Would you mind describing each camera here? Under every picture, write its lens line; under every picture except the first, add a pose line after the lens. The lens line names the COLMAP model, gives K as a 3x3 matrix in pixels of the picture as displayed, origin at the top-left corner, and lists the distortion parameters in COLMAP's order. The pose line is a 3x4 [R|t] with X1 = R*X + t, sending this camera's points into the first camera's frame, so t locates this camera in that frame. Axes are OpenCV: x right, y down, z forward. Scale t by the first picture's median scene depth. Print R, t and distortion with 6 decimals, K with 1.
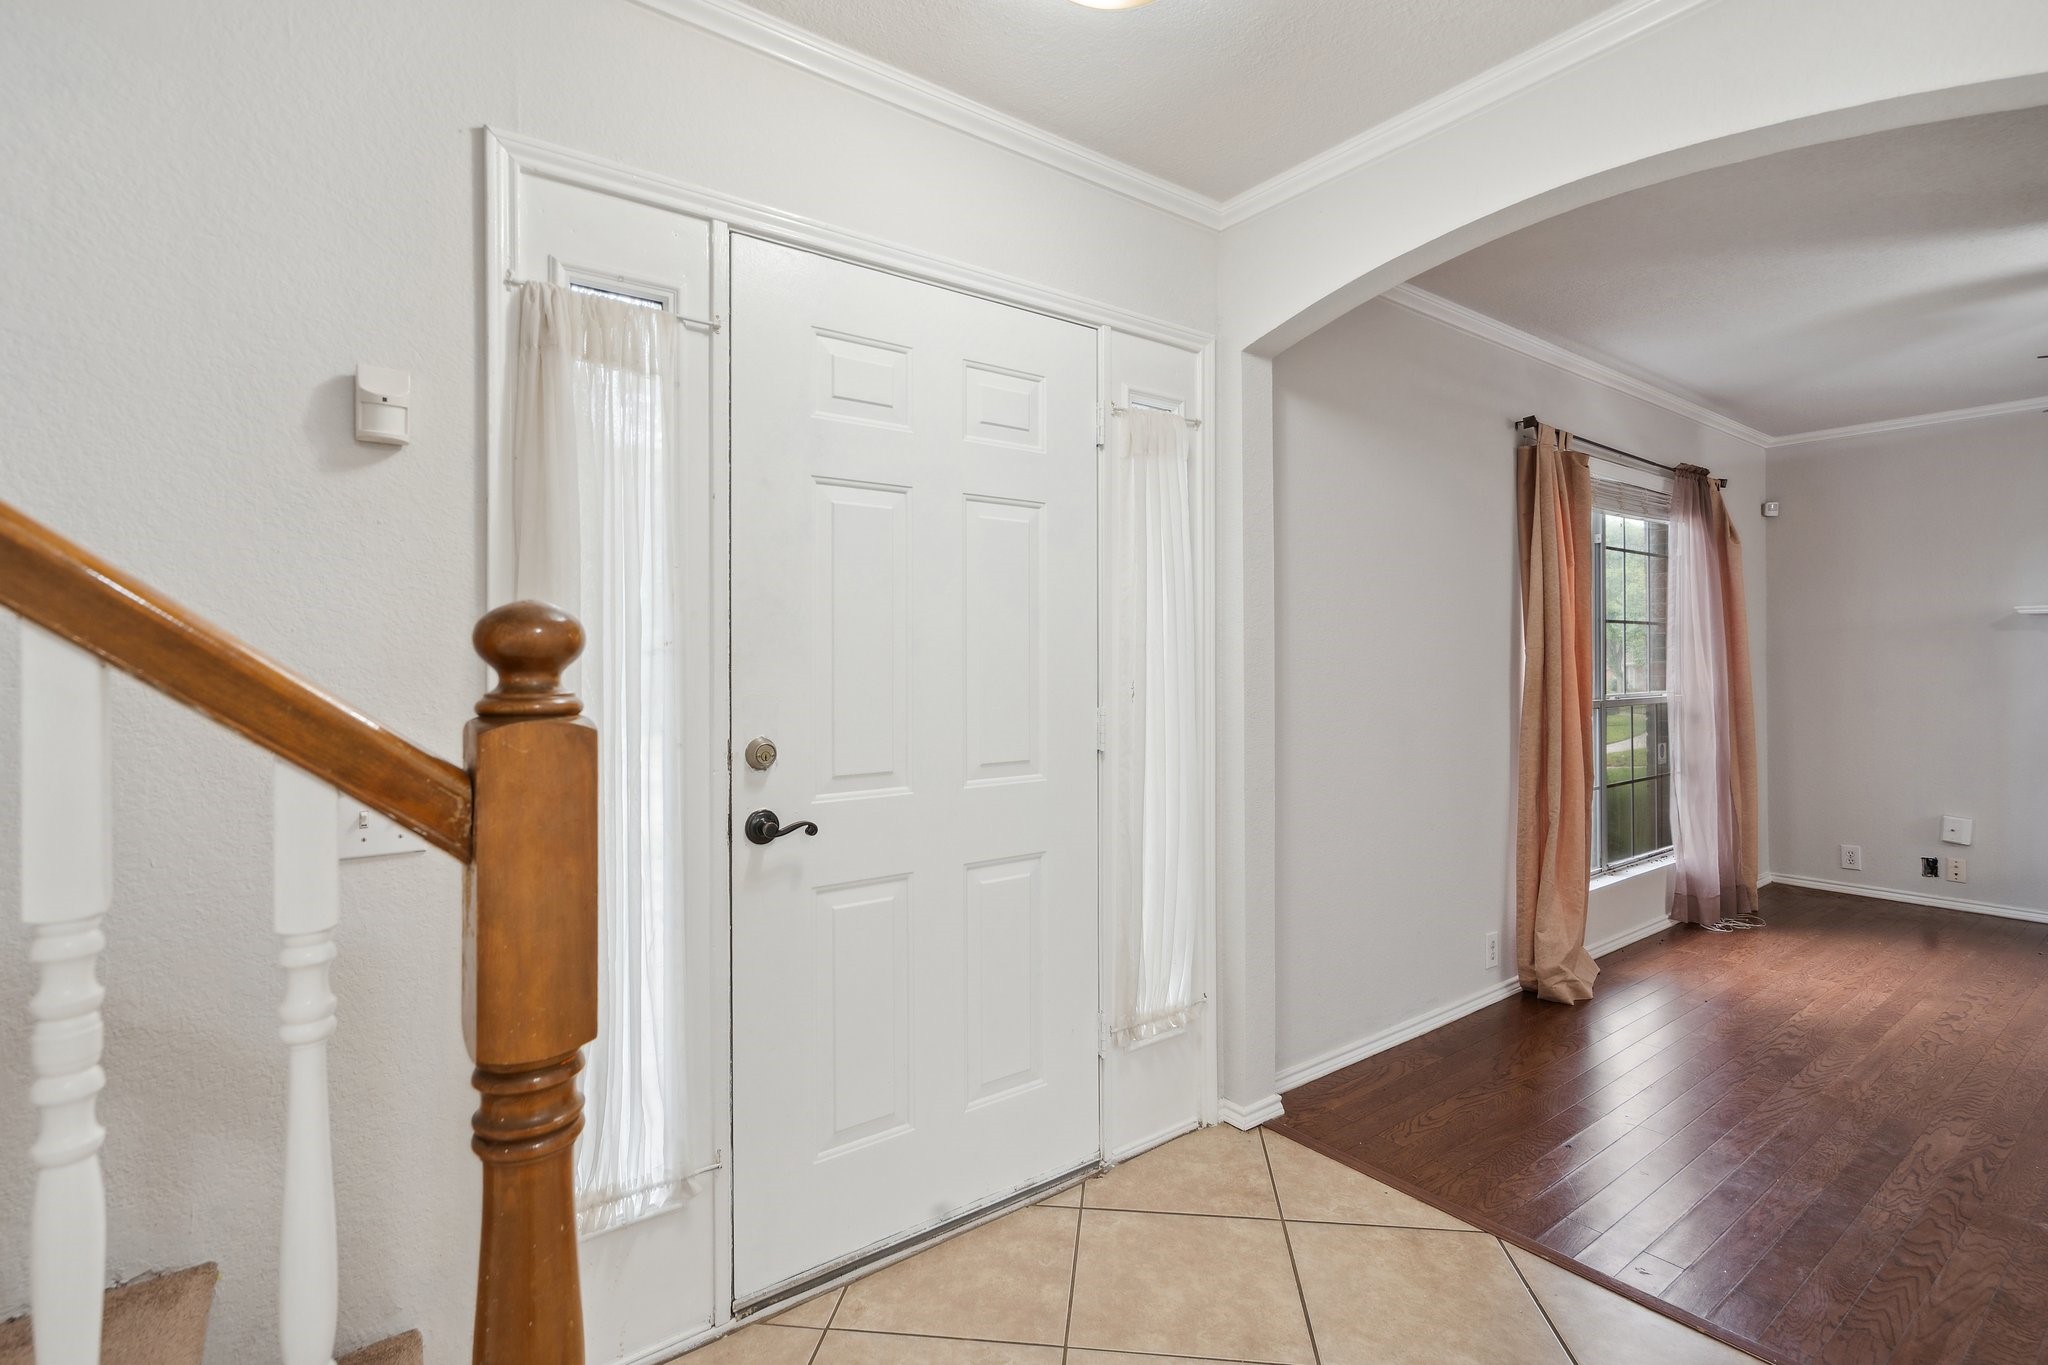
lens RADIAL K [[941.4, 0, 1030.8], [0, 941.4, 658.3], [0, 0, 1]] dist [-0.001816, 0.000153]
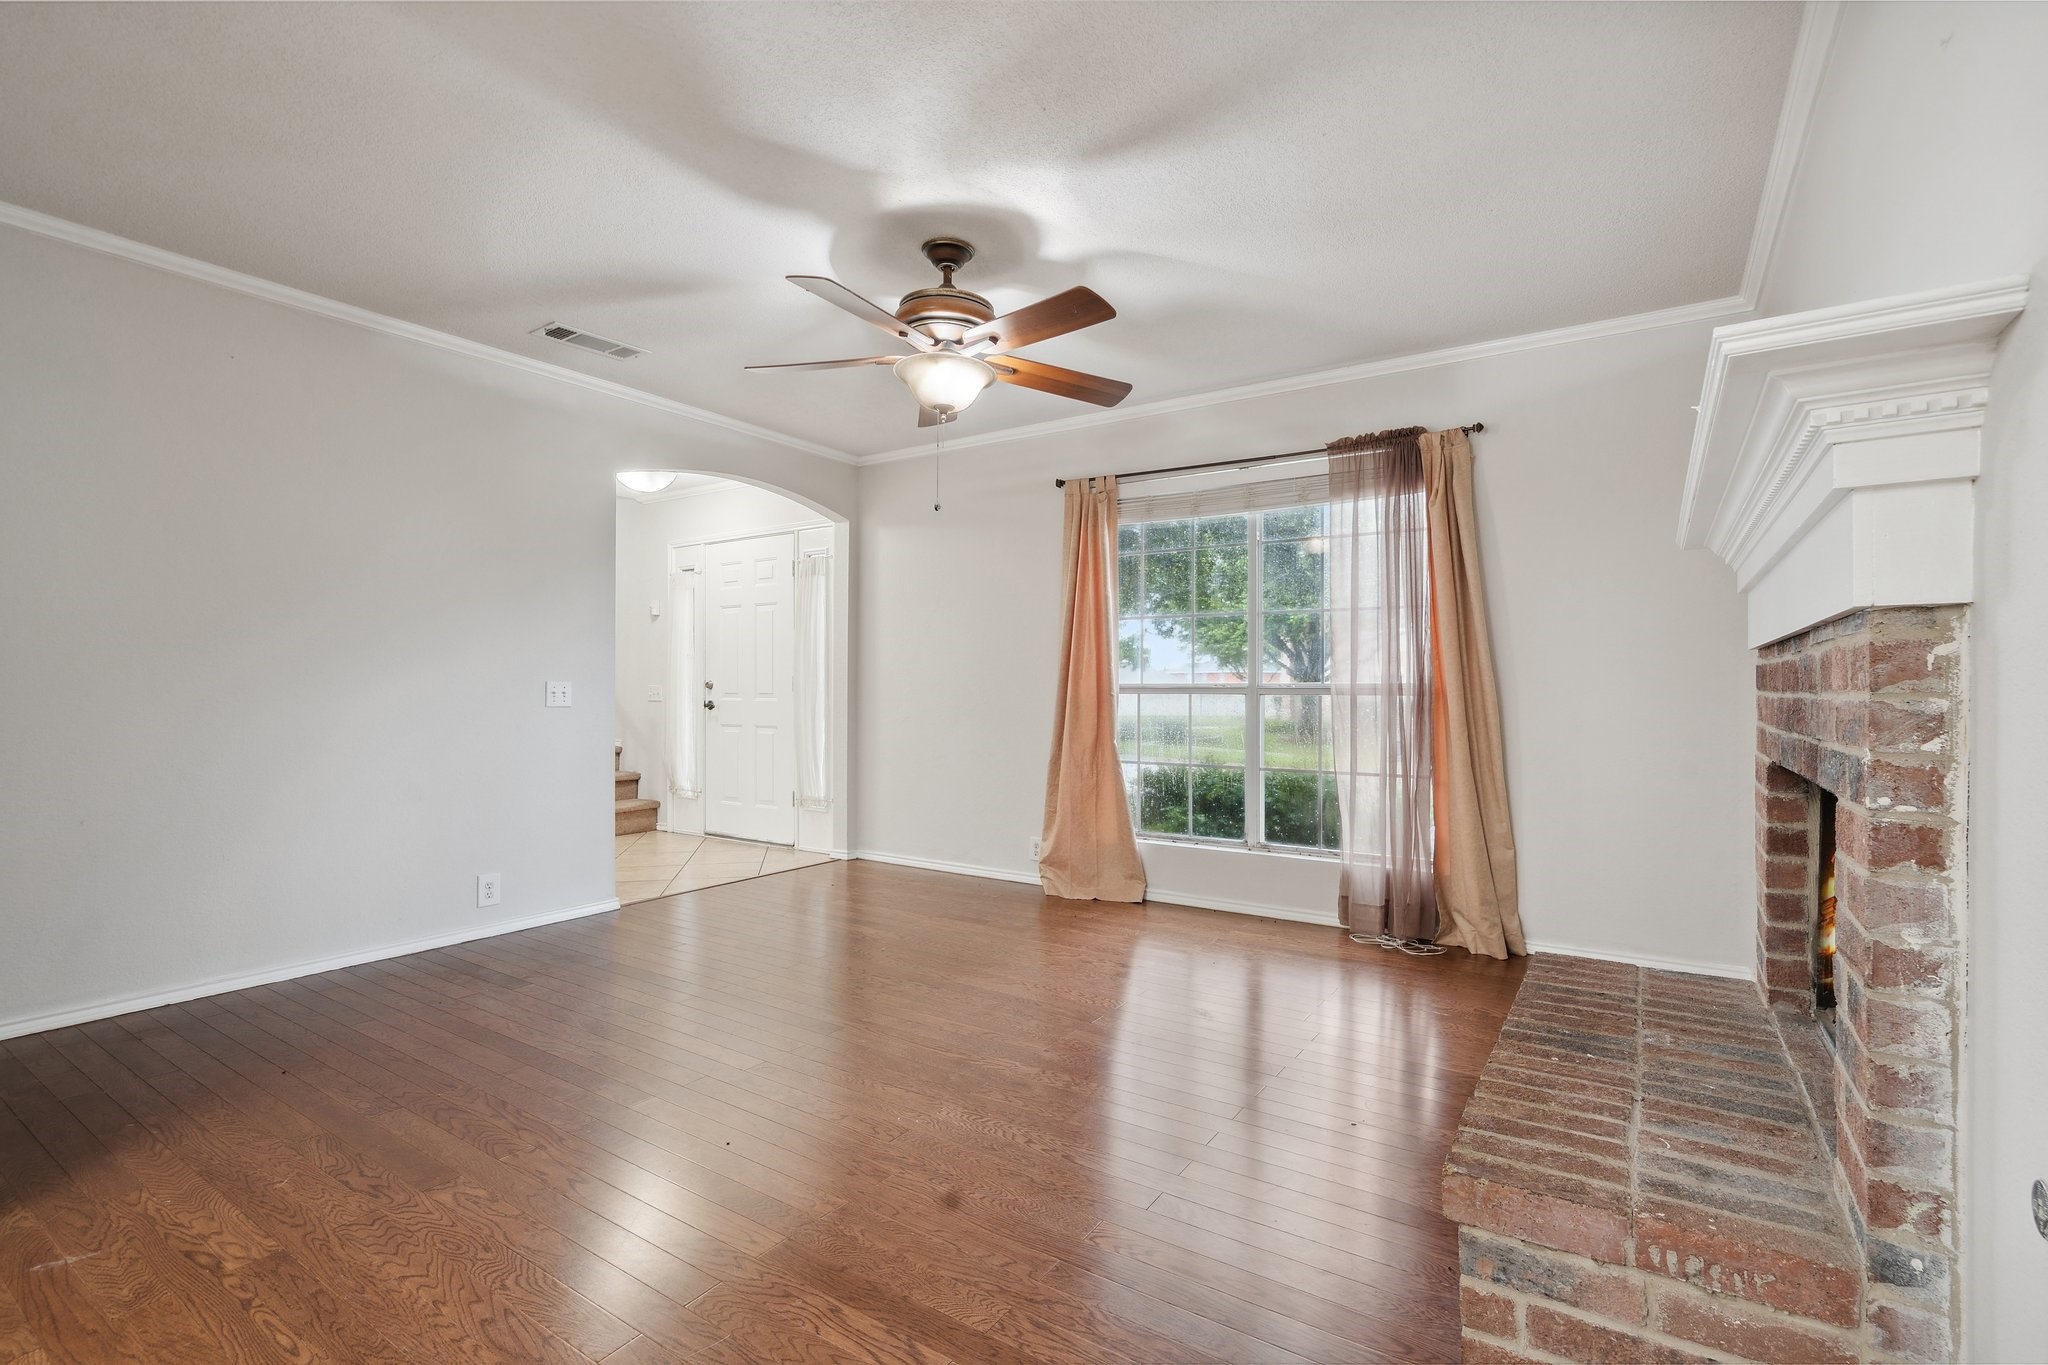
lens RADIAL K [[939.4, 0, 1024.0], [0, 939.4, 682.5], [0, 0, 1]] dist [-0.002602, 0.000233]
pose [[0.329154, -0.002197, -0.944274, 1.853574], [0.000078, 0.999997, -0.002299, 0.052002], [0.944276, 0.000683, 0.329154, 0.494726]]
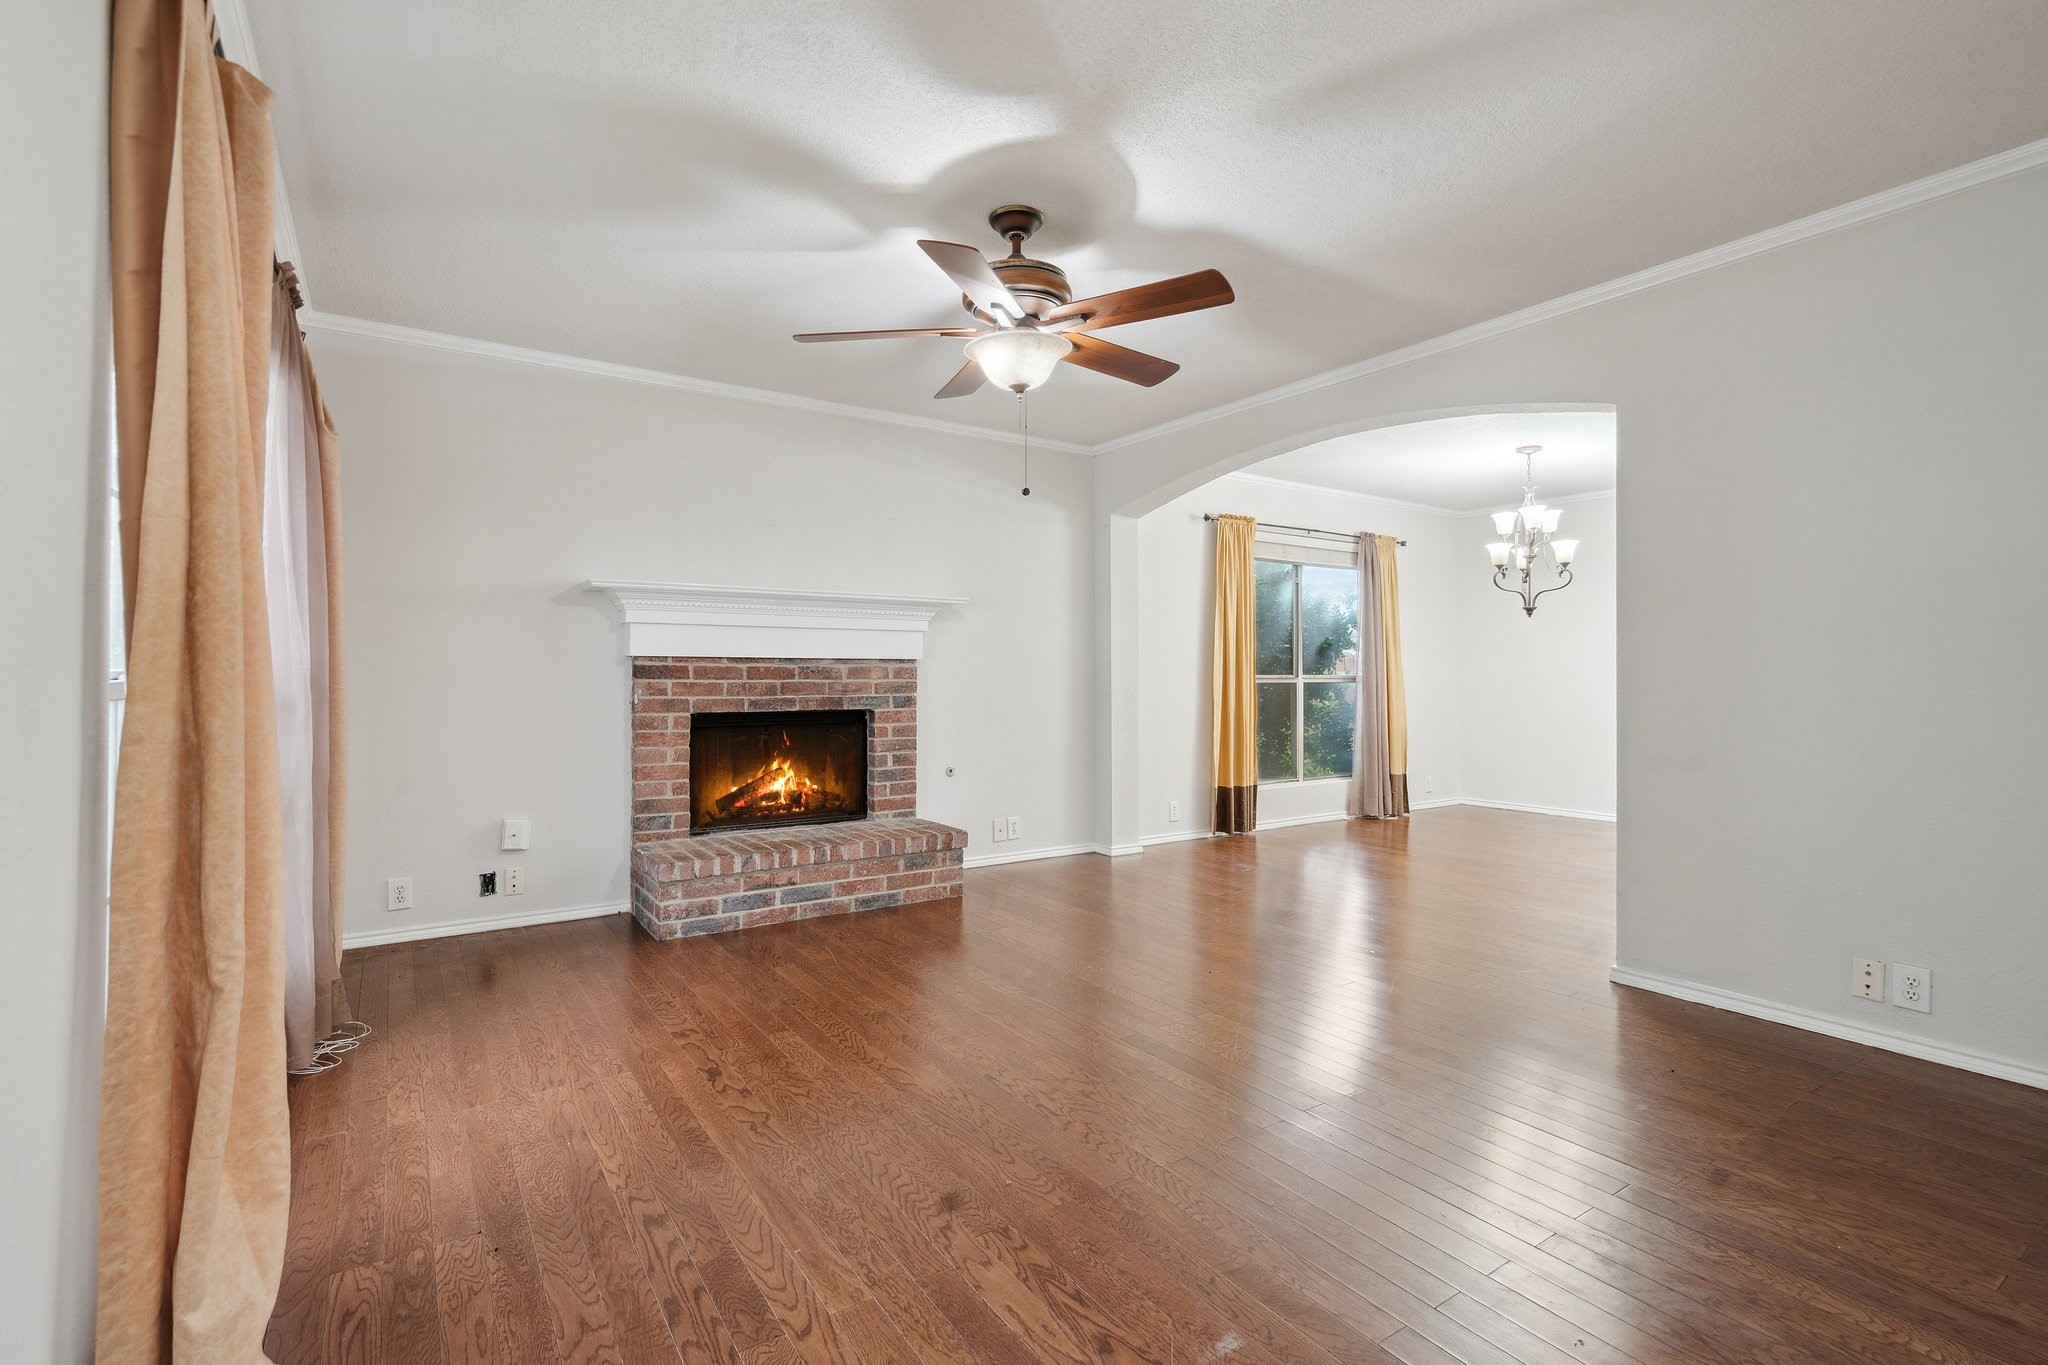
lens RADIAL K [[941.4, 0, 1030.8], [0, 941.4, 658.3], [0, 0, 1]] dist [-0.001816, 0.000153]
pose [[0.050997, 0.020744, 0.998483, 0.194819], [-0.005387, 0.999775, -0.020496, 0.049302], [-0.998684, -0.004333, 0.051098, 0.656138]]
